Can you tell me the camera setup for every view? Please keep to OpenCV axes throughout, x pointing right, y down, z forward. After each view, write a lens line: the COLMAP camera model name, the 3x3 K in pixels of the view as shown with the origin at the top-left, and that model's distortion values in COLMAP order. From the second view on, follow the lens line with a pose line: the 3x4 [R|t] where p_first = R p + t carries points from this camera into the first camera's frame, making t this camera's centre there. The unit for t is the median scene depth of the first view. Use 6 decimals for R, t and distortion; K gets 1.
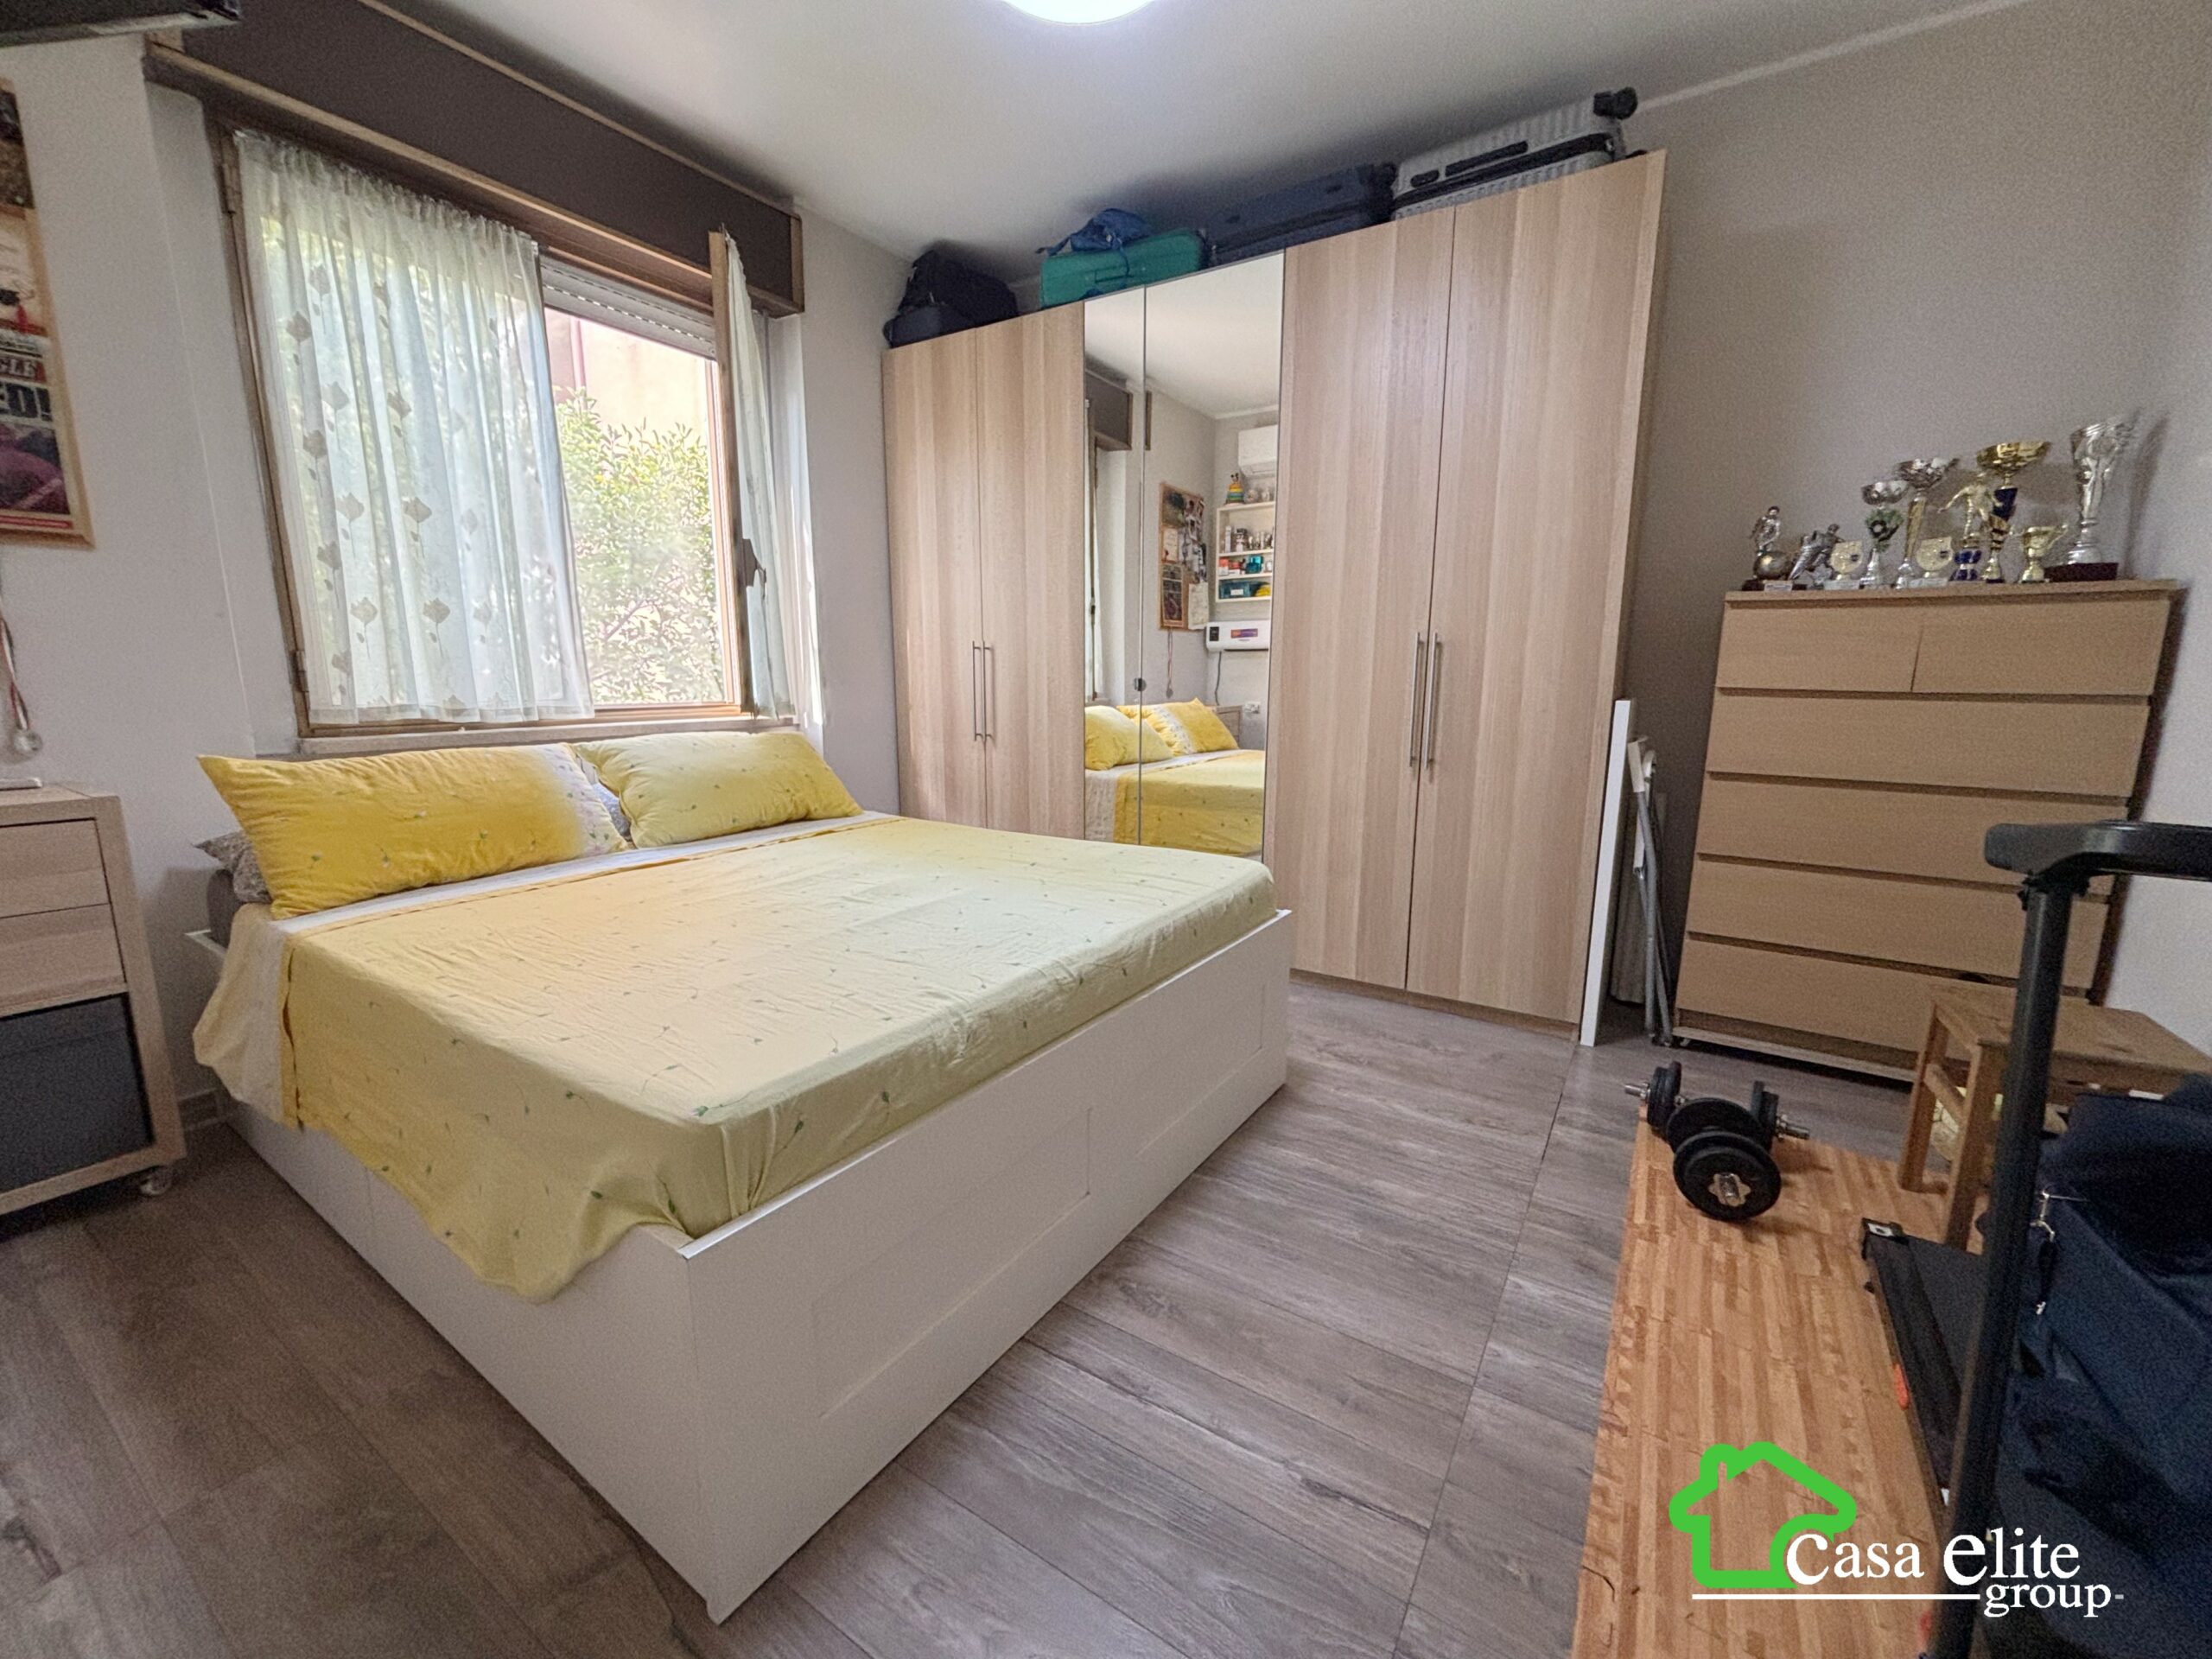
lens RADIAL K [[895.9, 0, 1084.8], [0, 895.9, 826.7], [0, 0, 1]] dist [0.008440, 0.001189]
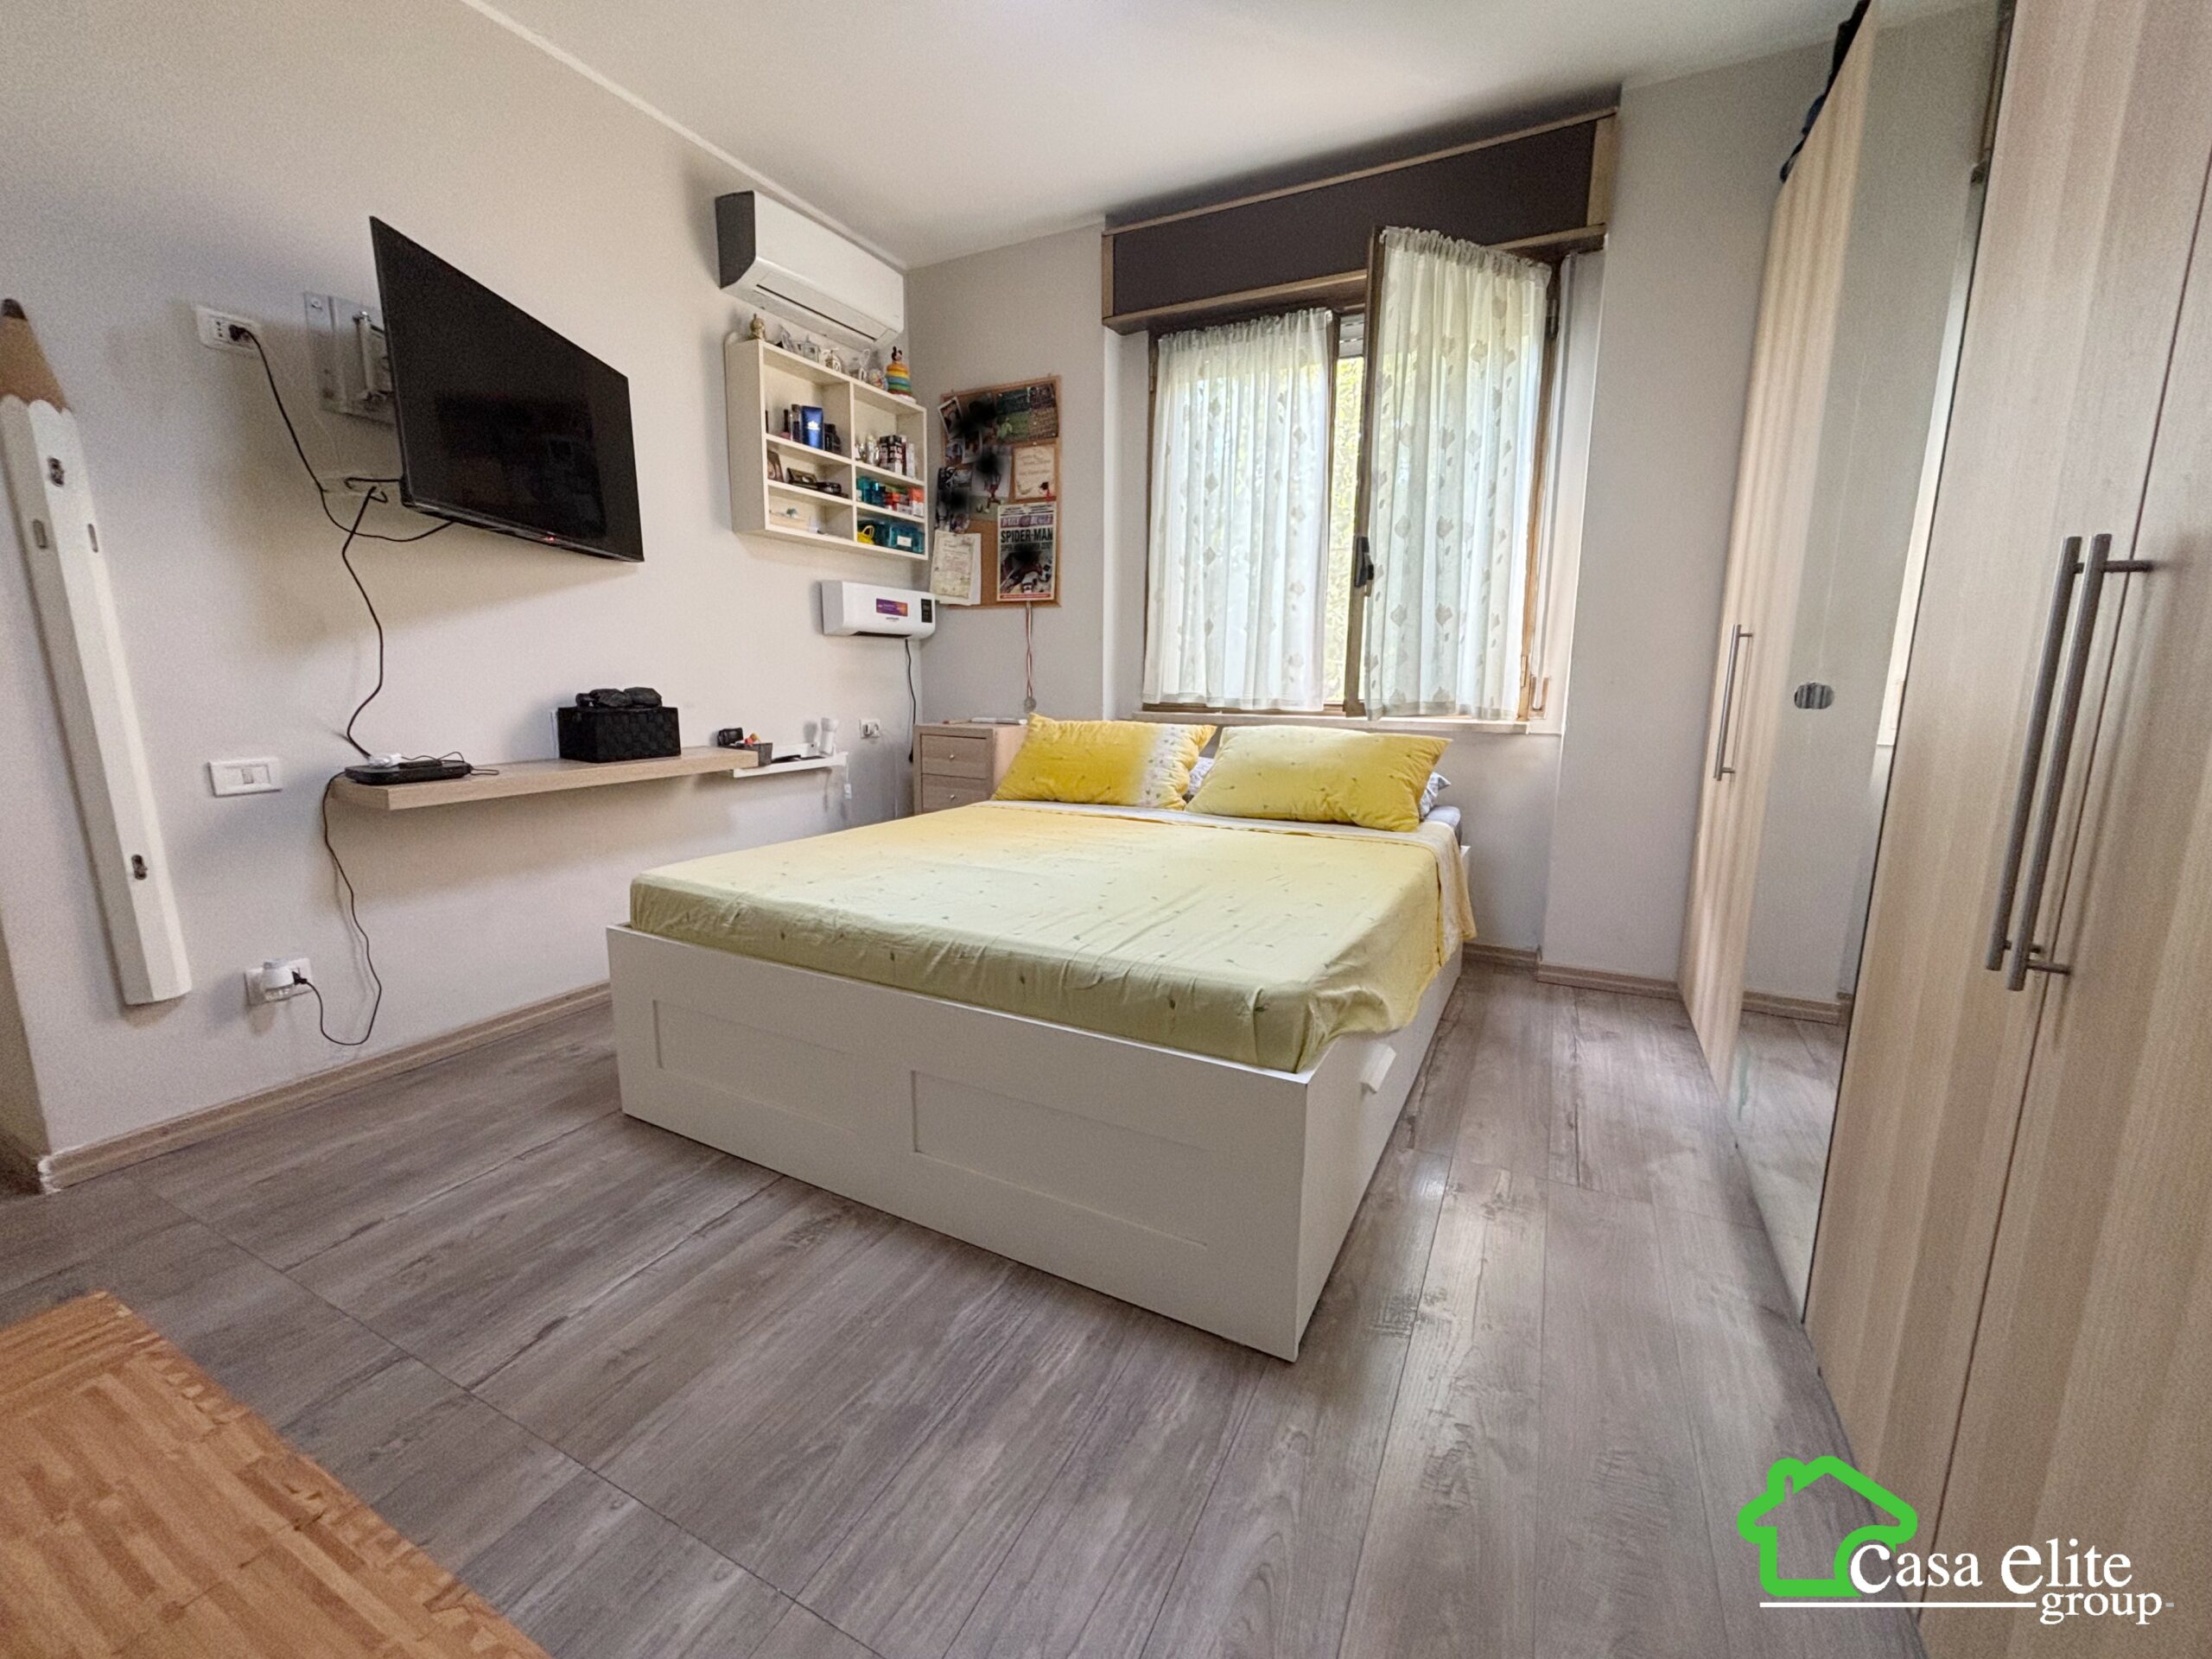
lens RADIAL K [[885.3, 0, 1110.3], [0, 885.3, 840.6], [0, 0, 1]] dist [0.001717, 0.000395]
pose [[0.114501, 0.184453, -0.976149, 0.986631], [-0.179552, 0.970271, 0.162282, -0.165352], [0.977062, 0.156688, 0.144216, 1.033330]]
